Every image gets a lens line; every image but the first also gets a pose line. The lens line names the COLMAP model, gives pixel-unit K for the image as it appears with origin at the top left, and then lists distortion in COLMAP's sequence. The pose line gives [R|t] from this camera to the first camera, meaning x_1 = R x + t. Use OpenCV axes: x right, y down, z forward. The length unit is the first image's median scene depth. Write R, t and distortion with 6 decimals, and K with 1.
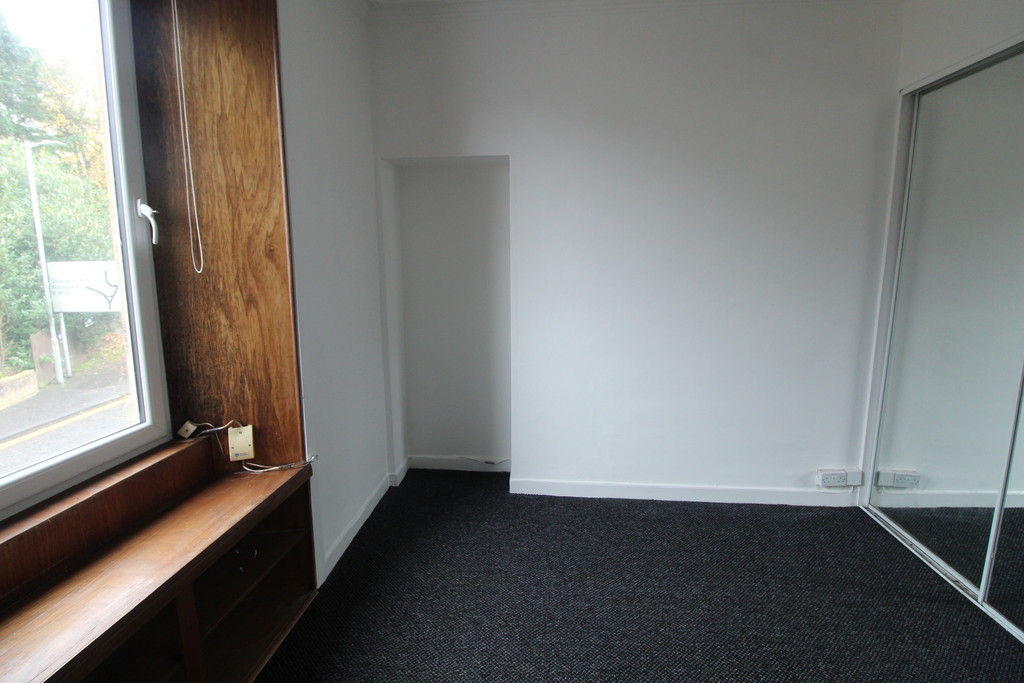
lens RADIAL K [[467.8, 0, 513.1], [0, 467.8, 333.1], [0, 0, 1]] dist [-0.011954, -0.006081]
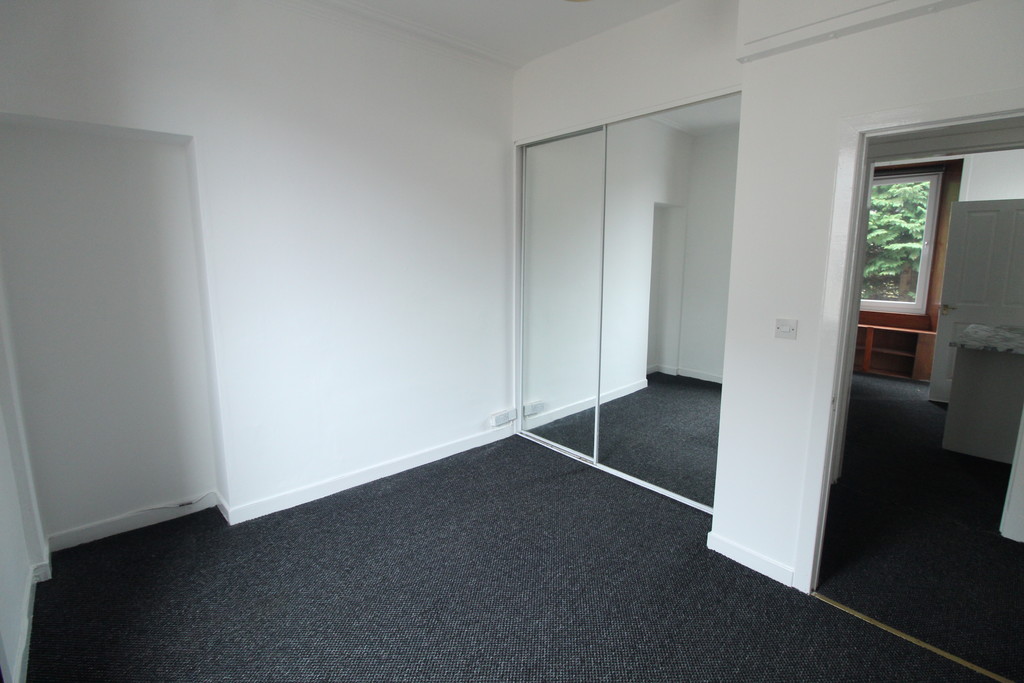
lens RADIAL K [[467.8, 0, 517.3], [0, 467.8, 336.7], [0, 0, 1]] dist [-0.011954, -0.006081]
pose [[0.691791, -0.119560, 0.712131, -0.235866], [0.105299, 0.992359, 0.064316, -0.011519], [-0.714379, 0.030494, 0.699095, -0.011422]]
